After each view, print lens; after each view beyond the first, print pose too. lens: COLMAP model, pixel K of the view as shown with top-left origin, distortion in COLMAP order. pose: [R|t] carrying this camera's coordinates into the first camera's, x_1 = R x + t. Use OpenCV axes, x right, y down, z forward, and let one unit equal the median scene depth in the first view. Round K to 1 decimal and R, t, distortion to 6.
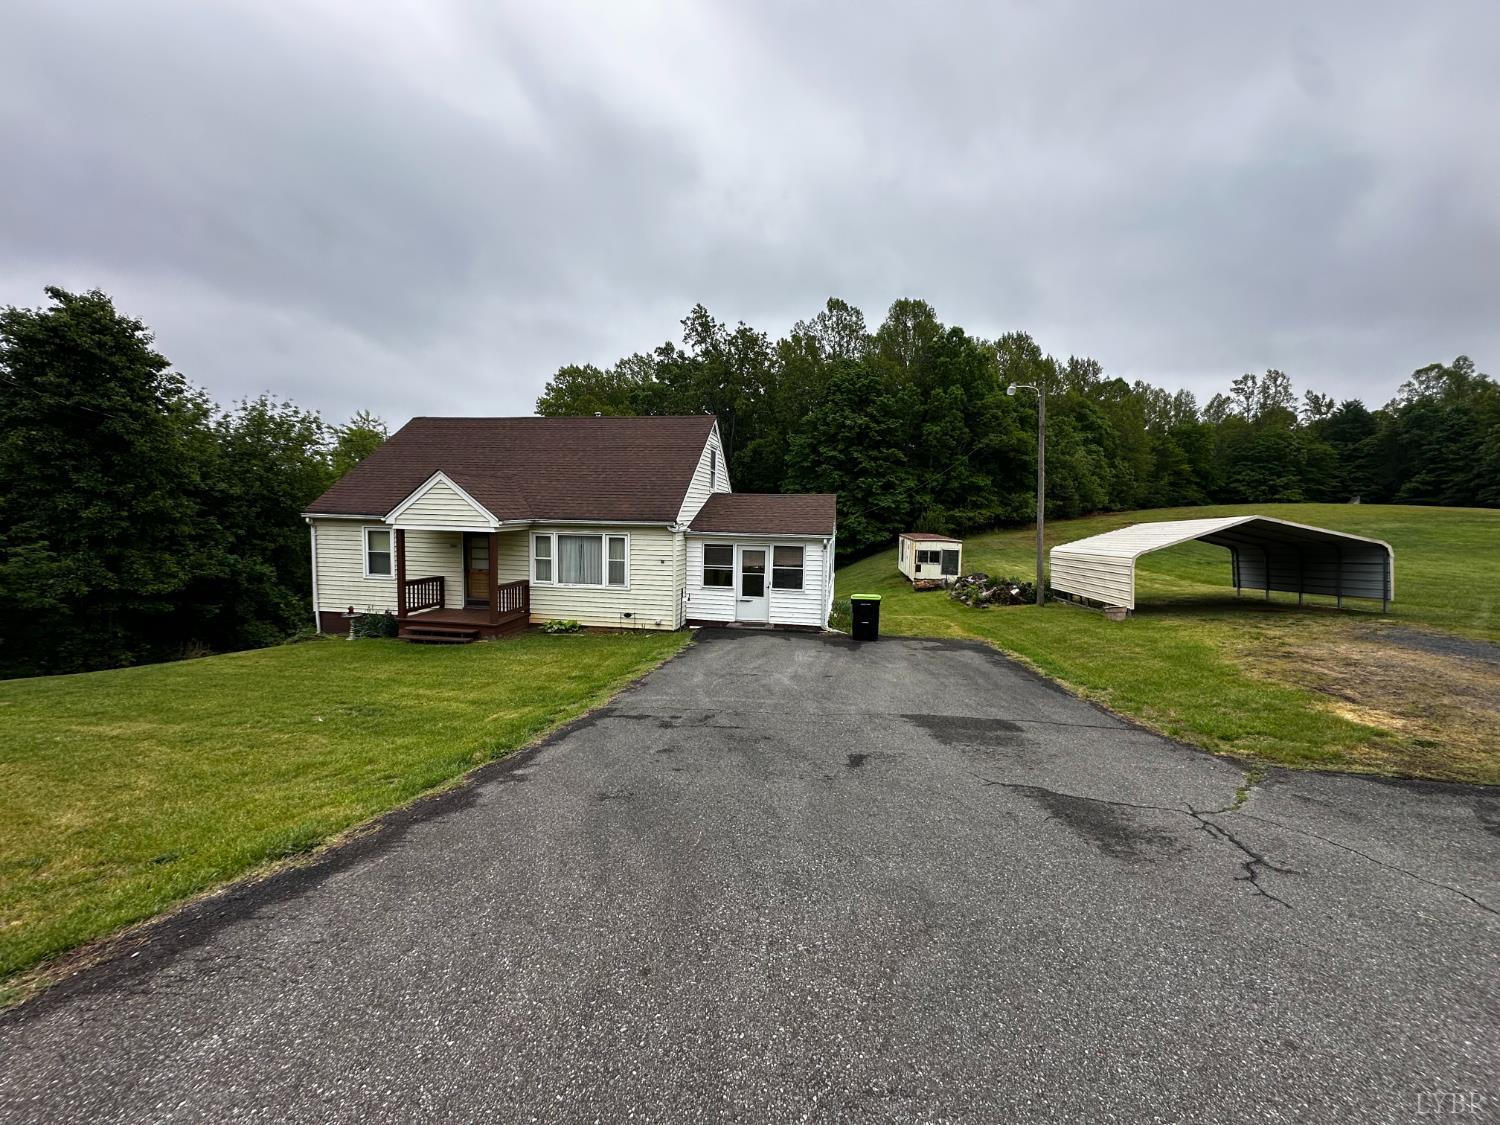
lens RADIAL K [[596.0, 0, 750.0], [0, 596.0, 562.5], [0, 0, 1]] dist [-0.004780, 0.000510]
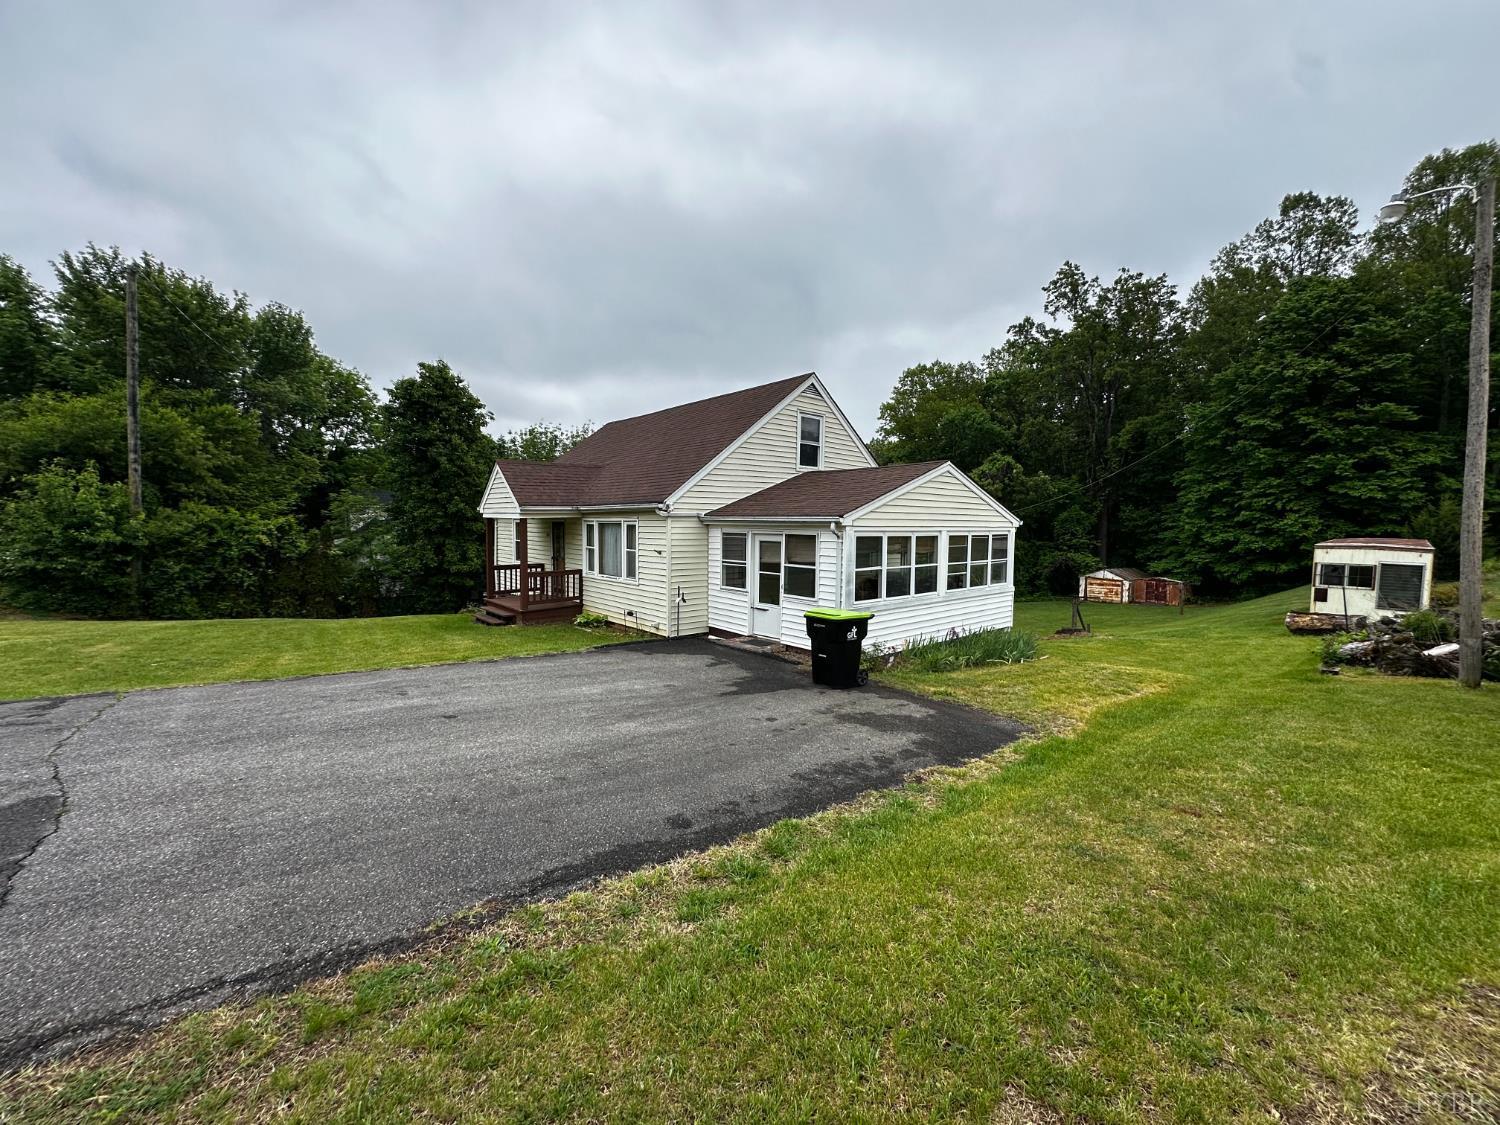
lens RADIAL K [[596.0, 0, 750.0], [0, 596.0, 562.5], [0, 0, 1]] dist [-0.004780, 0.000510]
pose [[0.766772, 0.029422, -0.641245, 0.228451], [-0.043312, 0.999044, -0.005951, 0.005766], [0.640457, 0.032337, 0.767313, 0.212092]]
